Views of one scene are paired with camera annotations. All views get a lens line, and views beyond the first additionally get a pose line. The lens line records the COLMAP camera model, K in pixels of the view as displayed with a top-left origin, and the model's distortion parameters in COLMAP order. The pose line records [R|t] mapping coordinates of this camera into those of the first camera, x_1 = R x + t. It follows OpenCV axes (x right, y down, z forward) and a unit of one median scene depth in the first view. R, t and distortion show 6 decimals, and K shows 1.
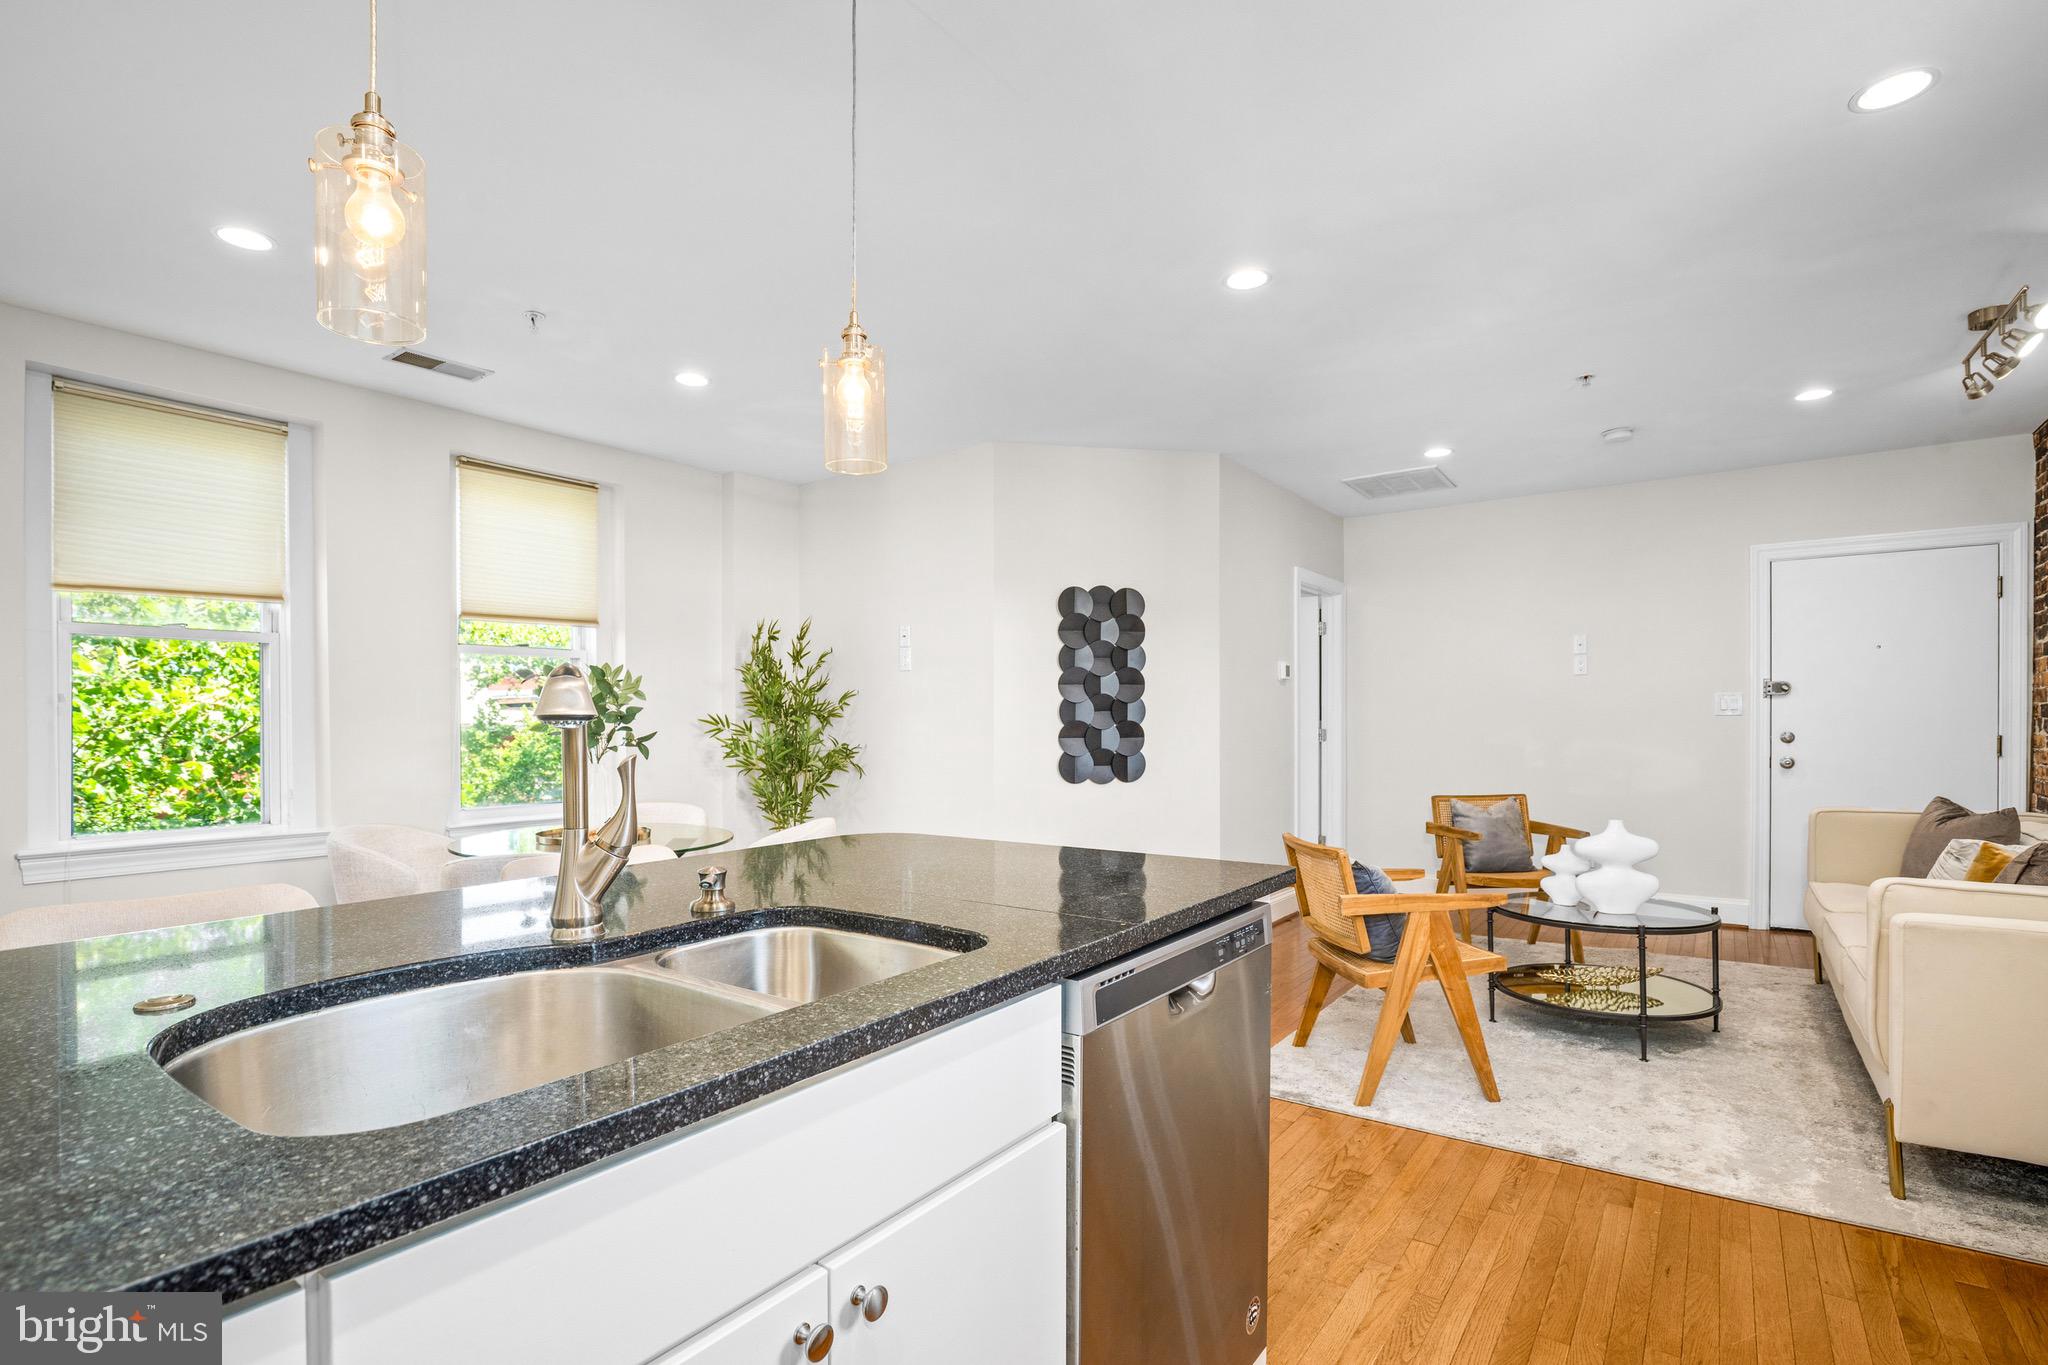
lens RADIAL K [[963.3, 0, 1022.5], [0, 963.3, 731.9], [0, 0, 1]] dist [-0.024174, 0.006021]
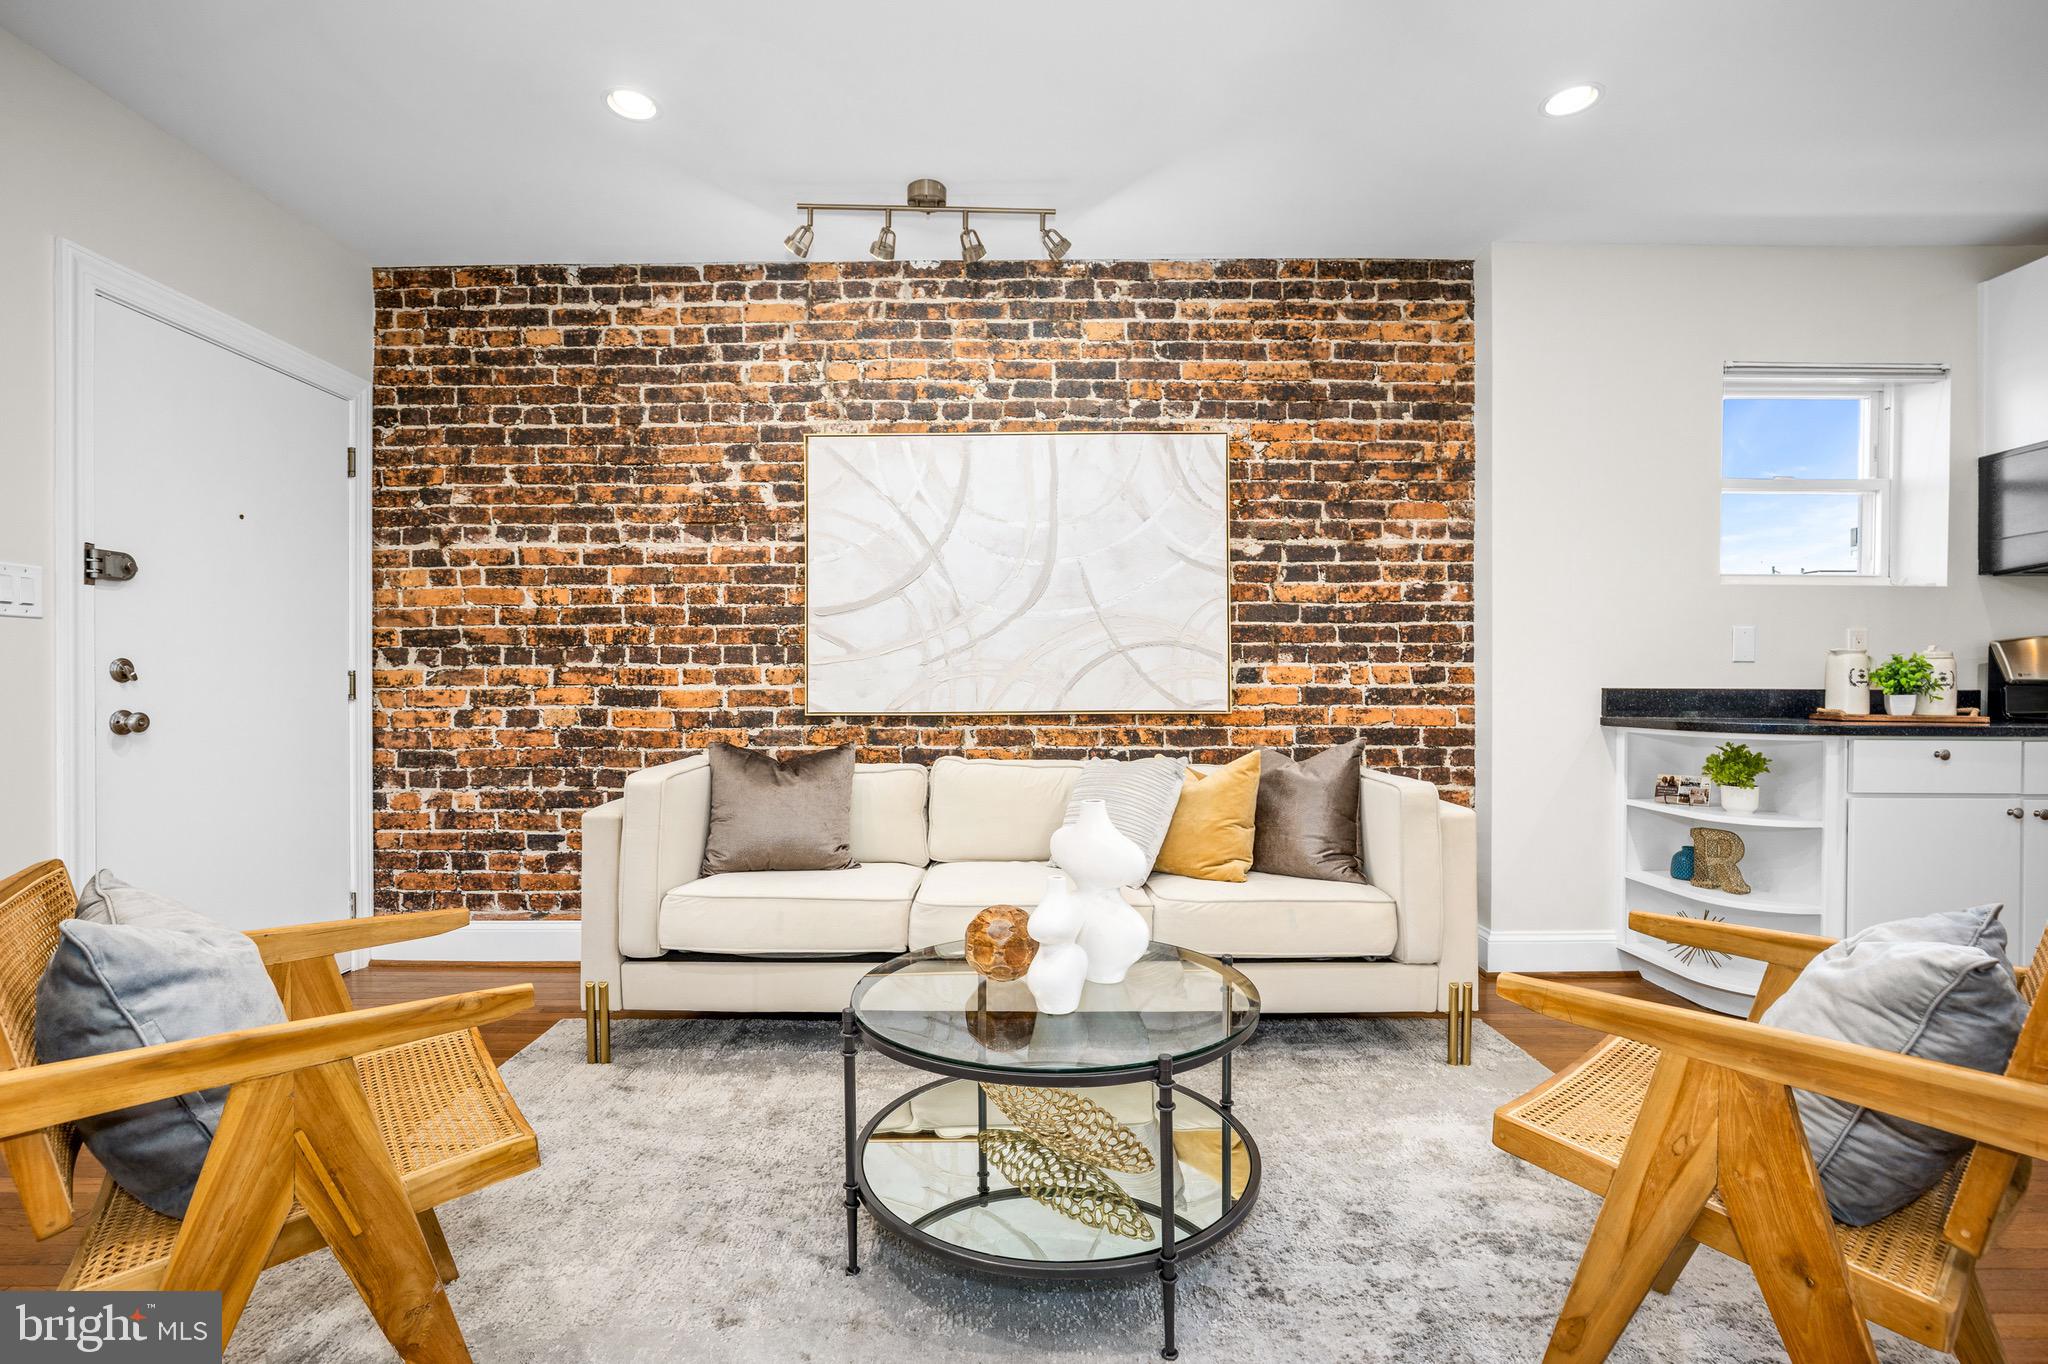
lens RADIAL K [[963.3, 0, 1052.8], [0, 963.3, 696.8], [0, 0, 1]] dist [-0.024174, 0.006021]
pose [[-0.586672, -0.002209, 0.809821, 0.141537], [0.011515, 0.999872, 0.011070, 0.022354], [-0.809743, 0.015819, -0.586572, 1.008490]]
